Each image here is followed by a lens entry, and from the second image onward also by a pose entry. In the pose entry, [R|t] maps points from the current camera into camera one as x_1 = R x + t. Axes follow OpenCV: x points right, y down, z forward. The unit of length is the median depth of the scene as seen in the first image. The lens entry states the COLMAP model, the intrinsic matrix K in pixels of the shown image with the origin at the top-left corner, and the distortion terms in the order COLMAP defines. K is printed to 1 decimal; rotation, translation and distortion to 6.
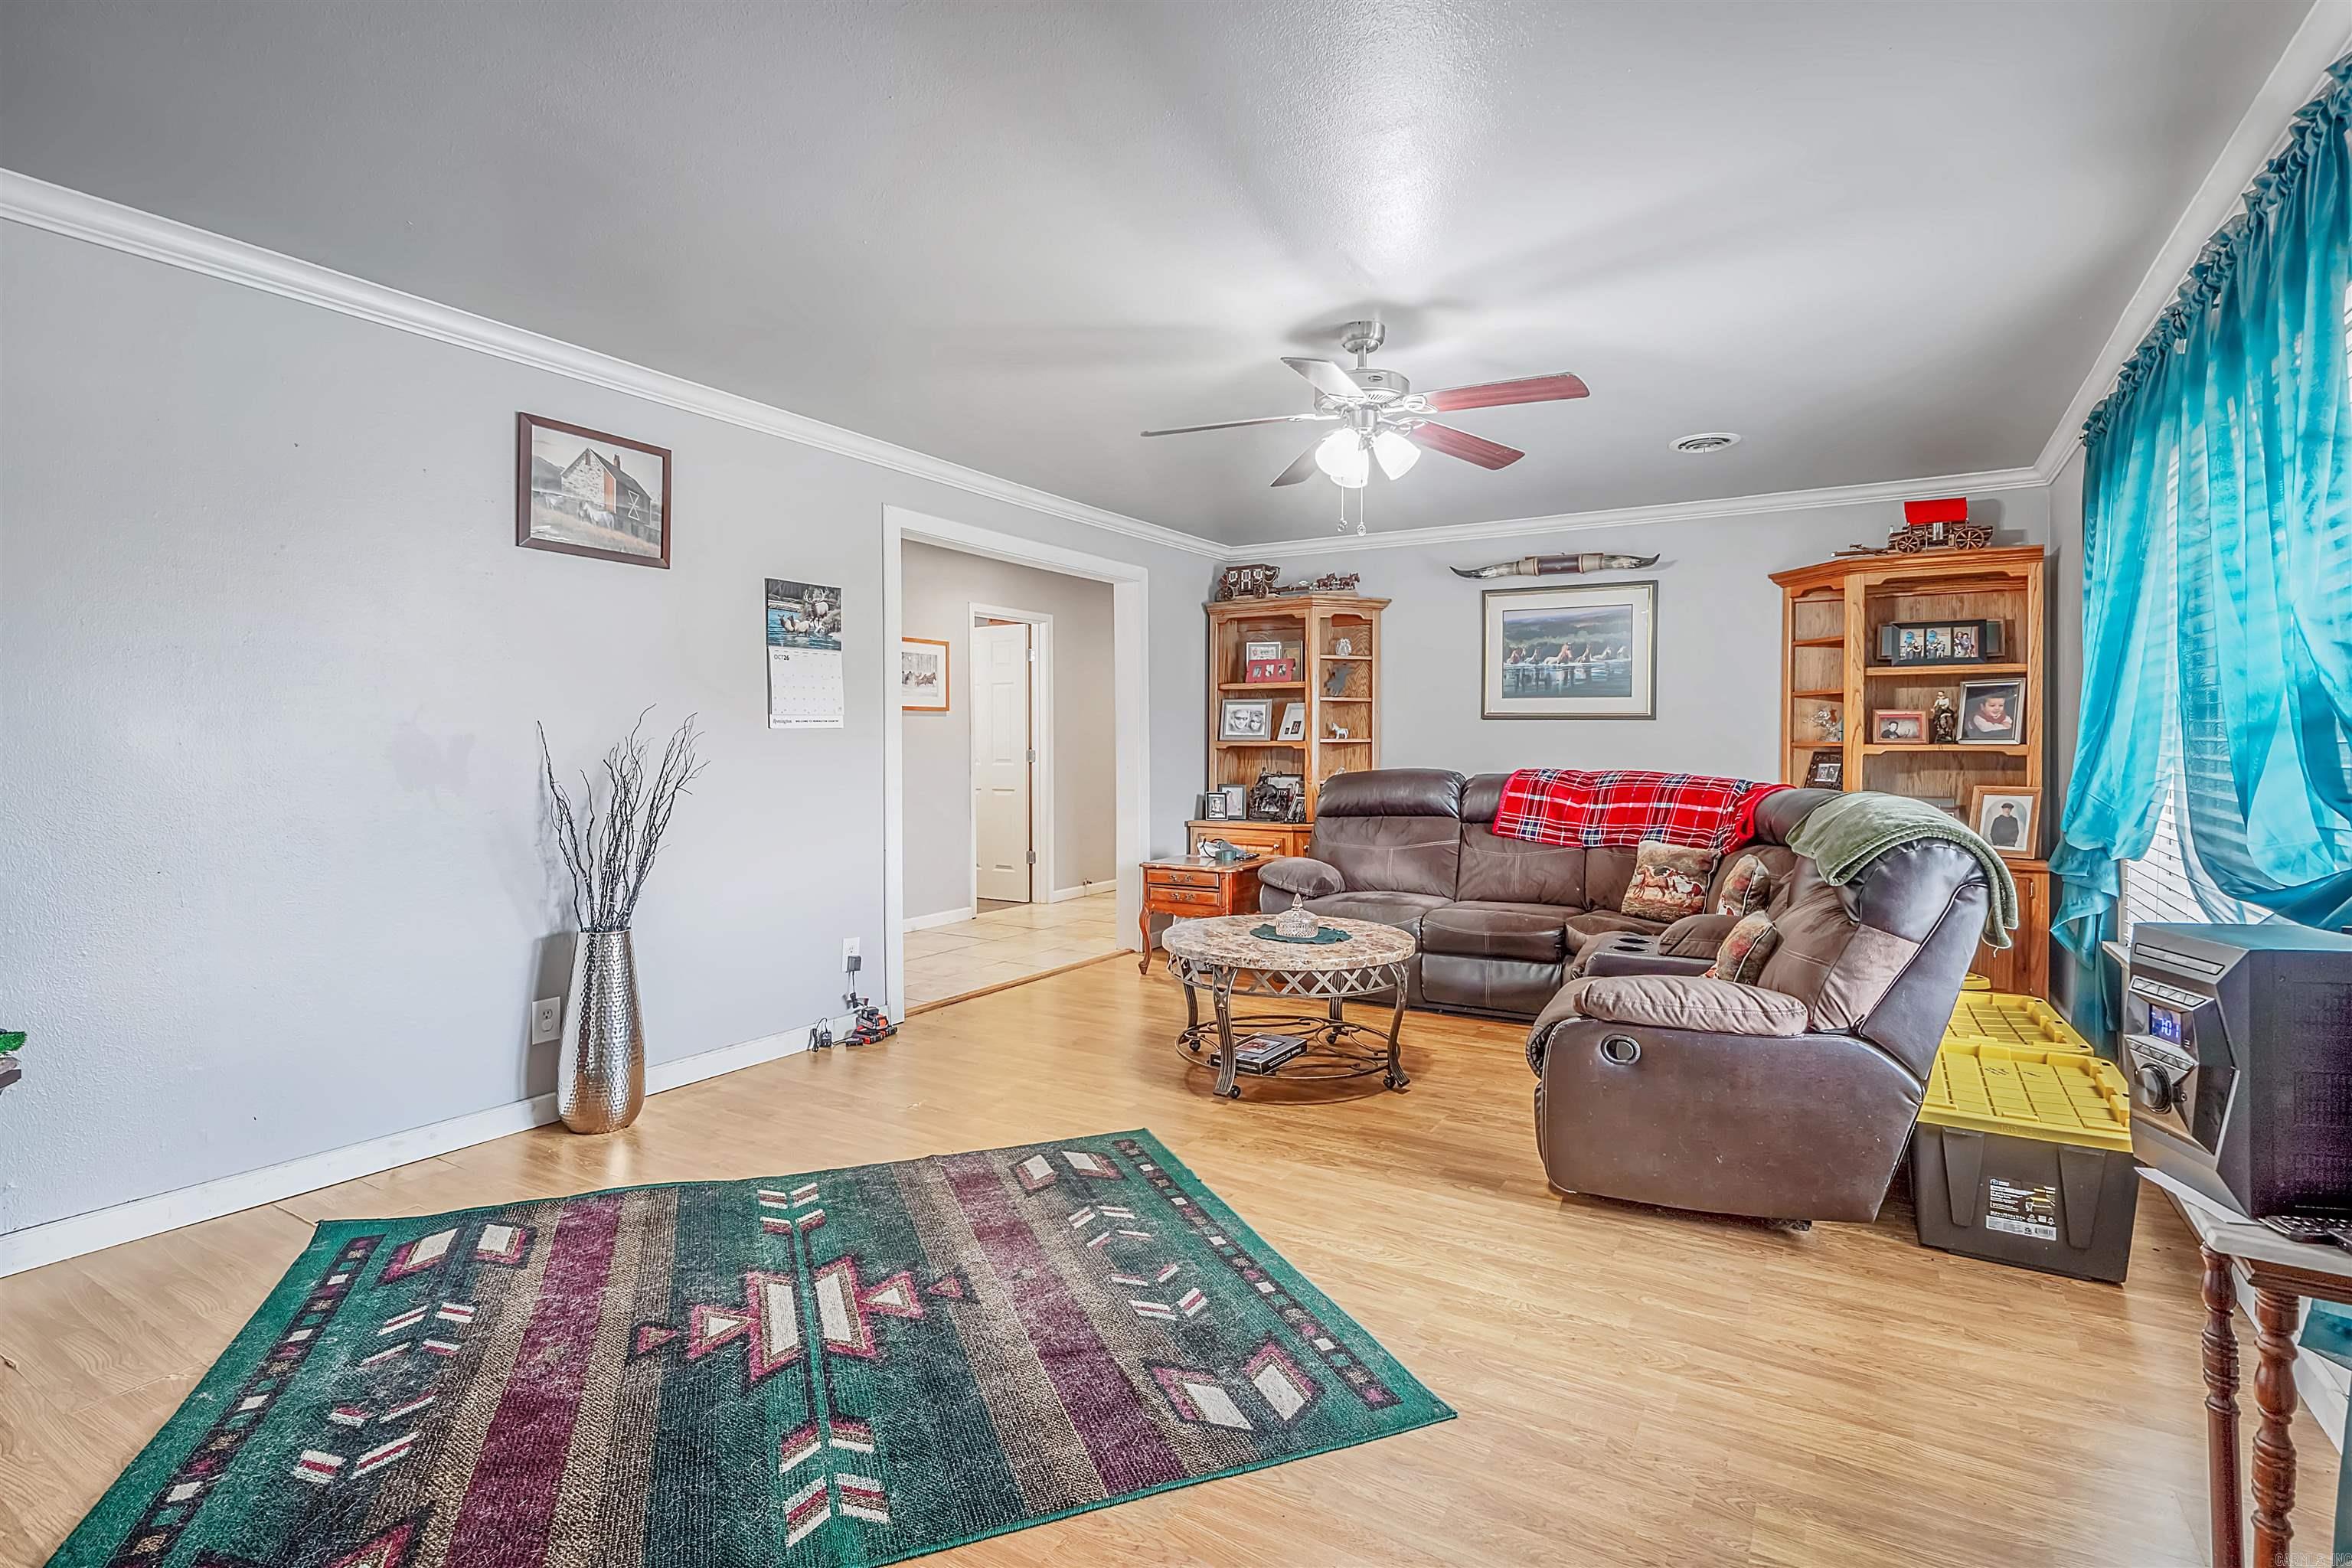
lens RADIAL K [[1126.0, 0, 1156.8], [0, 1126.0, 740.3], [0, 0, 1]] dist [-0.009392, -0.003850]
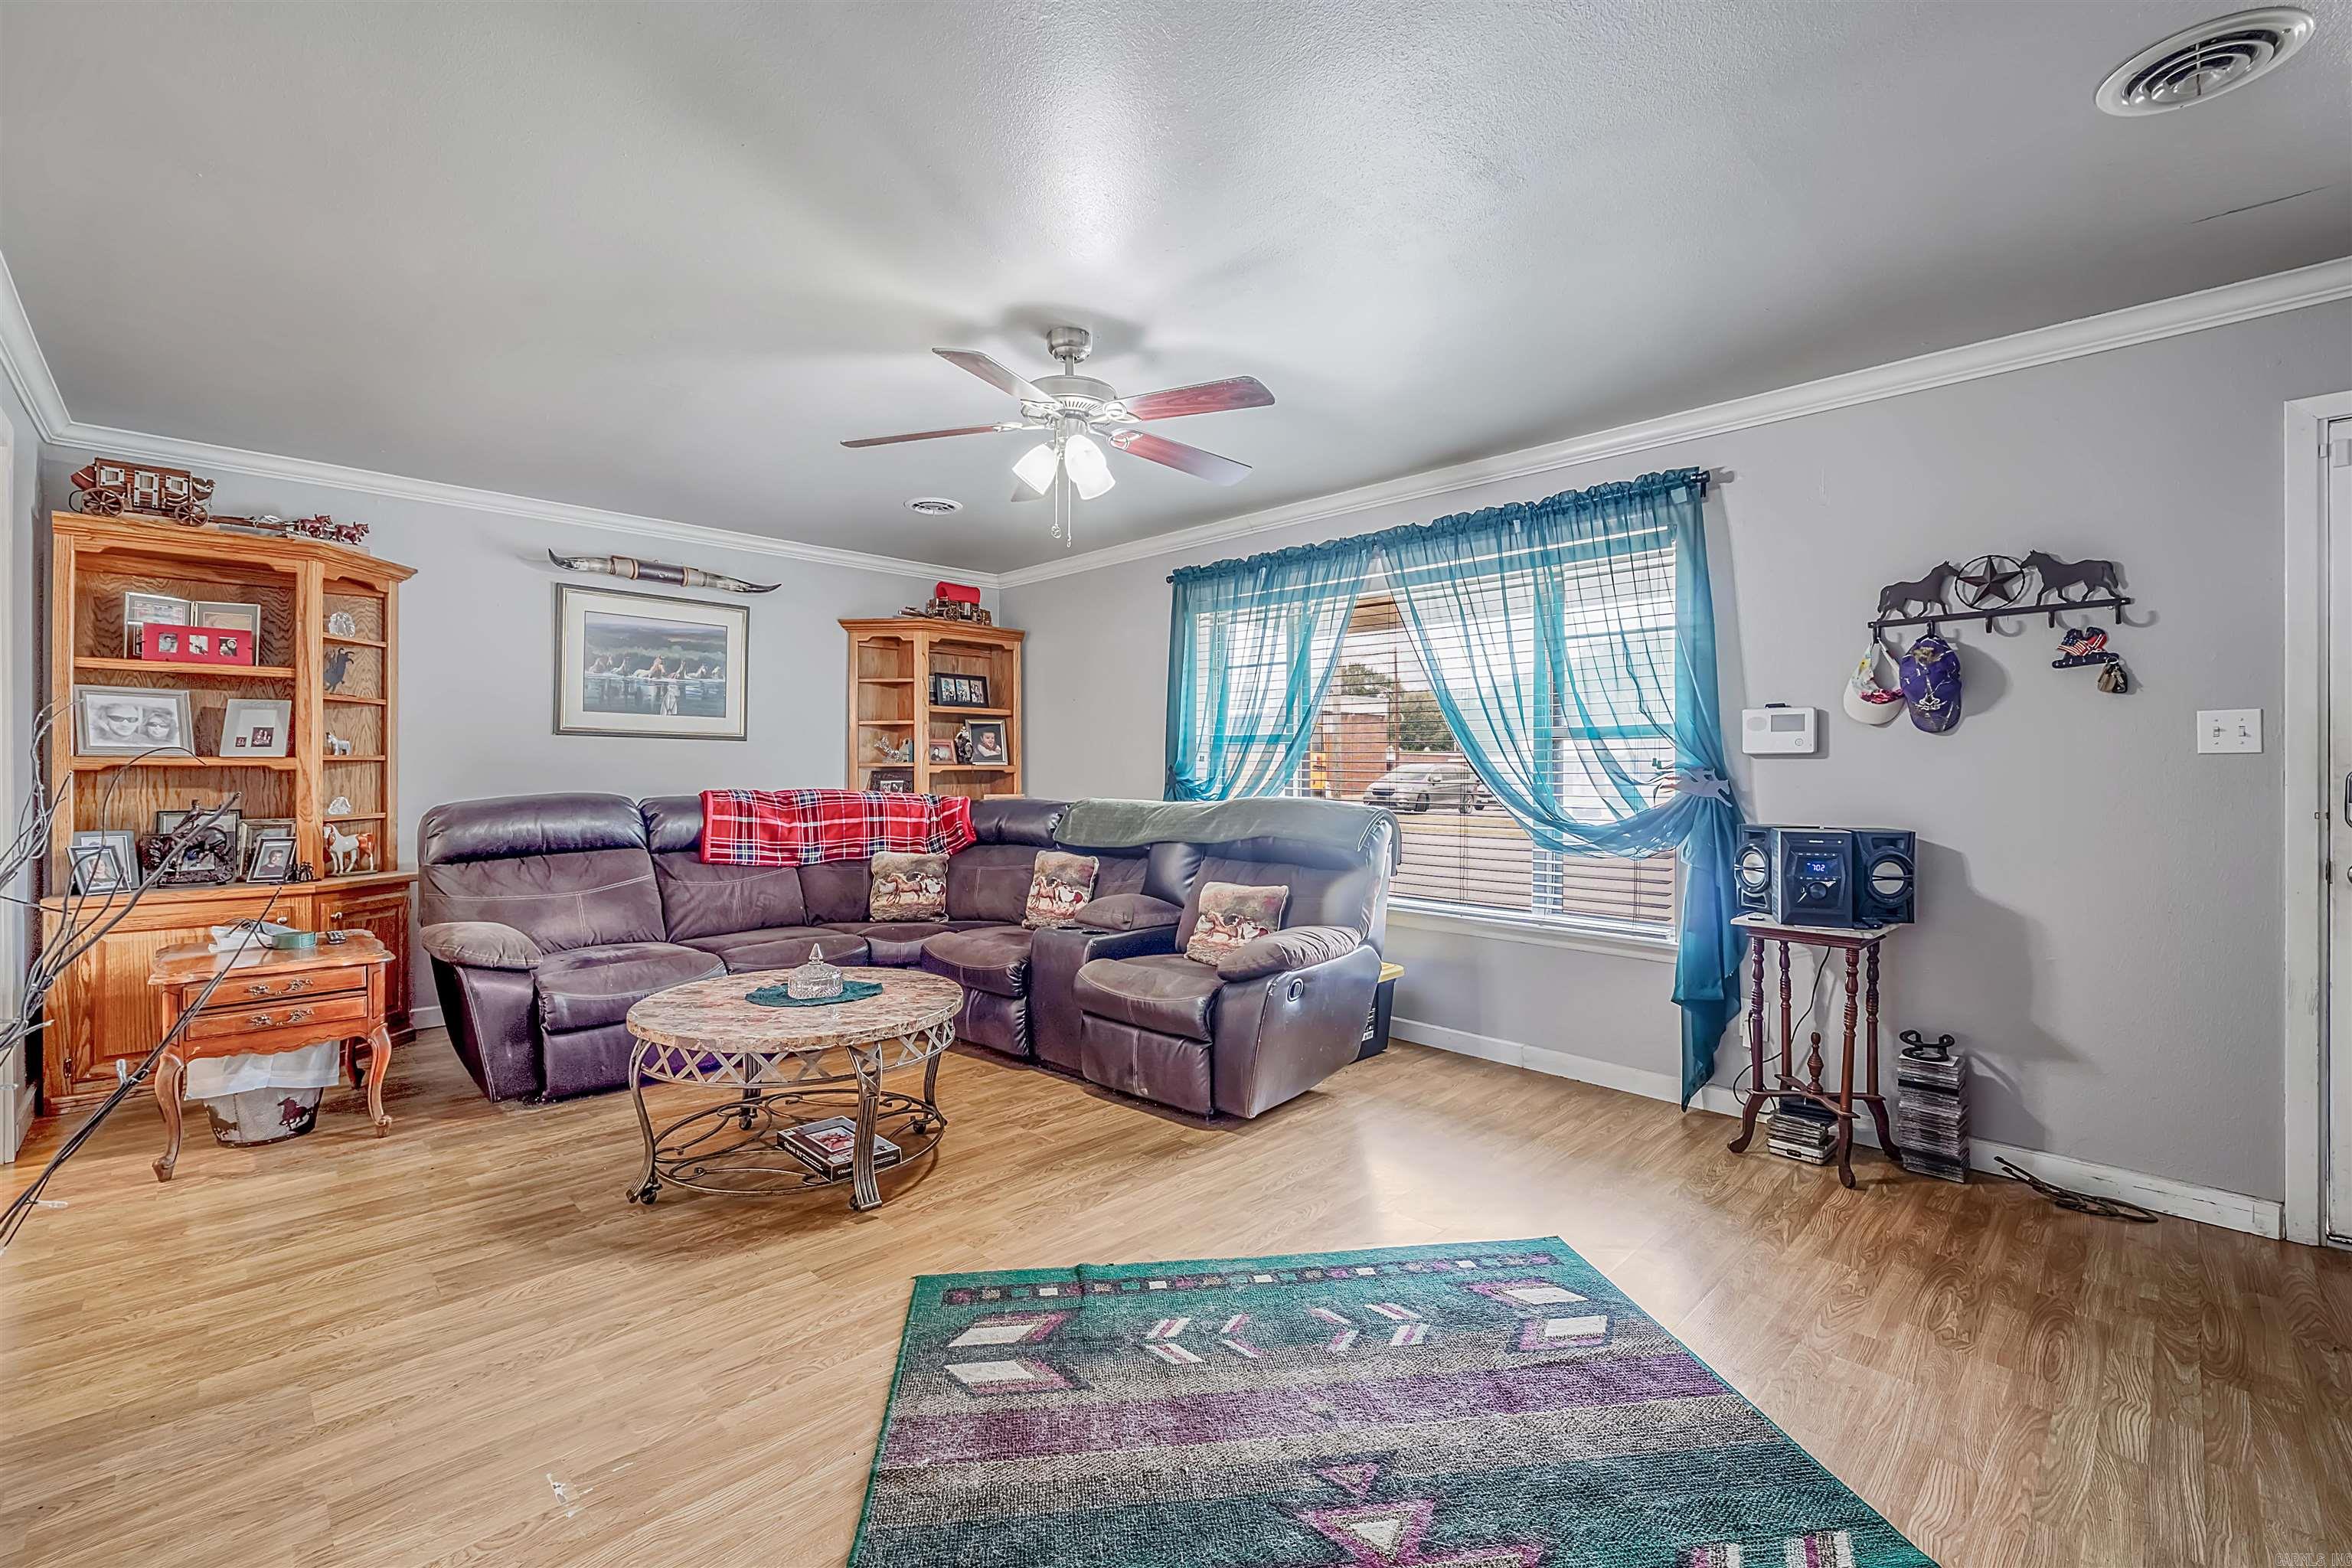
lens RADIAL K [[1000.2, 0, 1174.7], [0, 1000.2, 764.1], [0, 0, 1]] dist [-0.004944, -0.000083]
pose [[0.229296, 0.003990, 0.973349, -0.563750], [-0.004417, 0.999986, -0.003058, 0.006575], [-0.973347, -0.003599, 0.229310, 0.624315]]
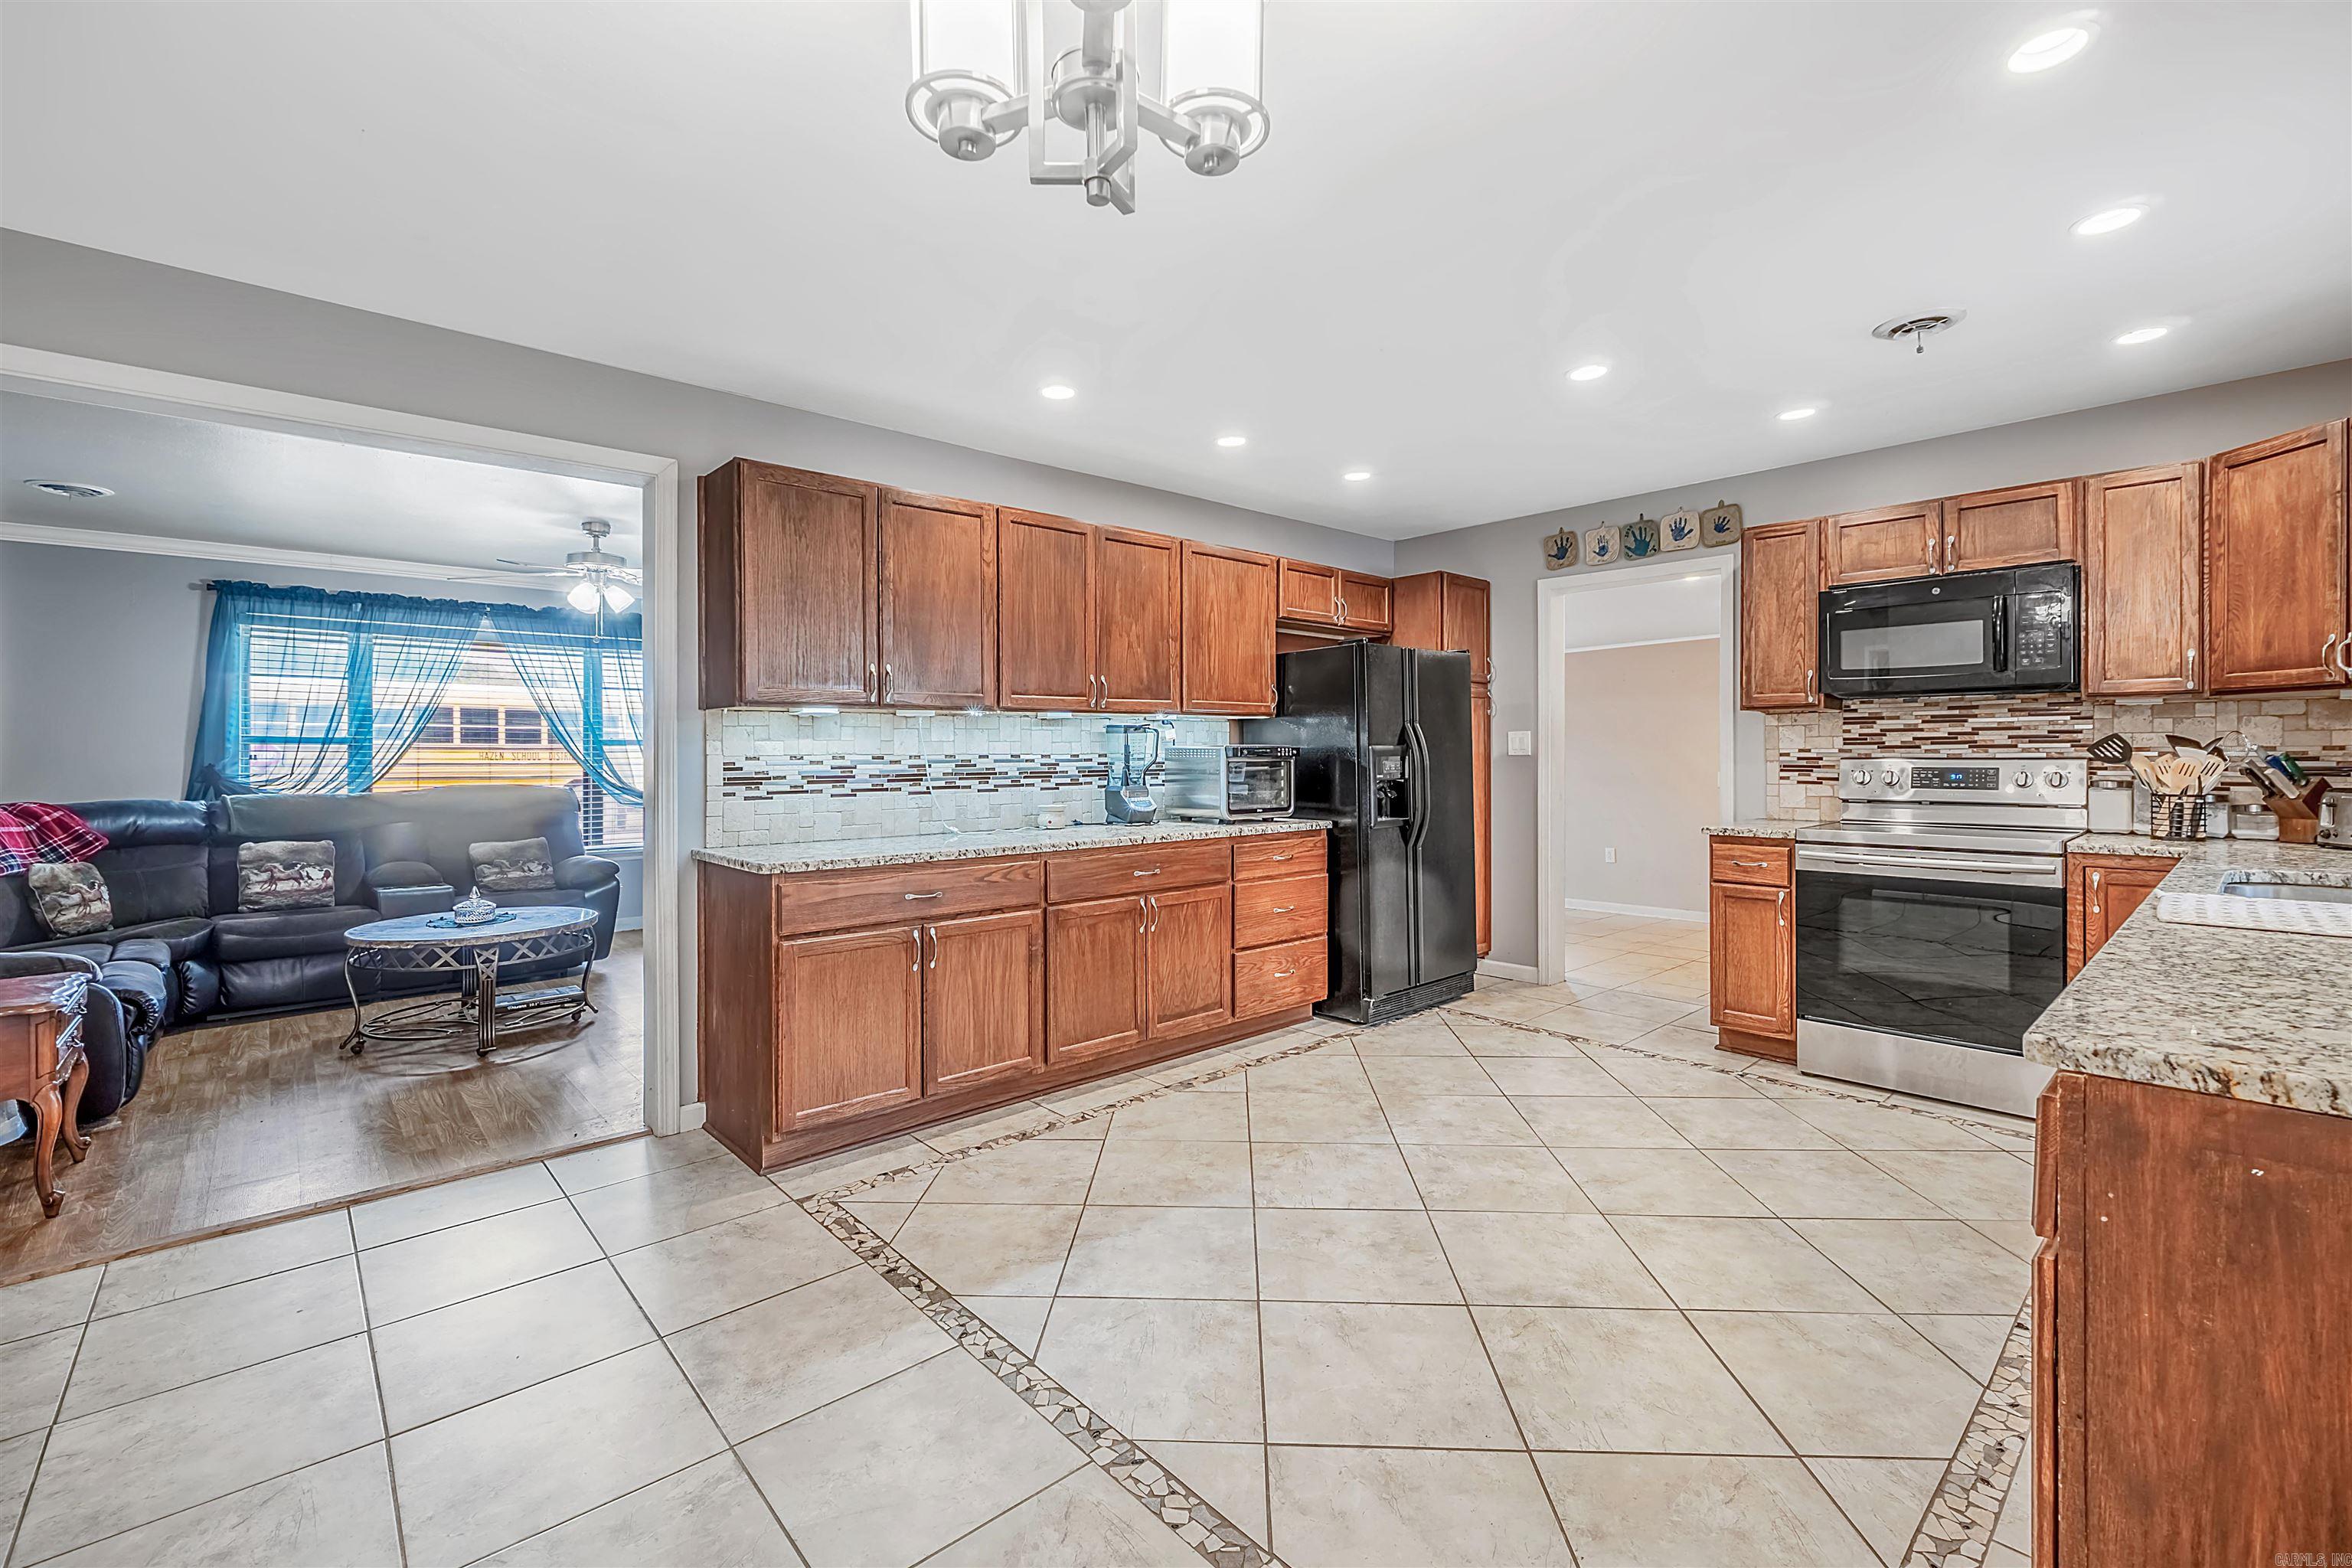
lens RADIAL K [[1000.2, 0, 1181.6], [0, 1000.2, 745.8], [0, 0, 1]] dist [-0.004944, -0.000083]
pose [[-0.966097, 0.005188, 0.258126, -0.963110], [0.003756, 0.999975, -0.006041, -0.007772], [-0.258151, -0.004867, -0.966092, 1.990188]]
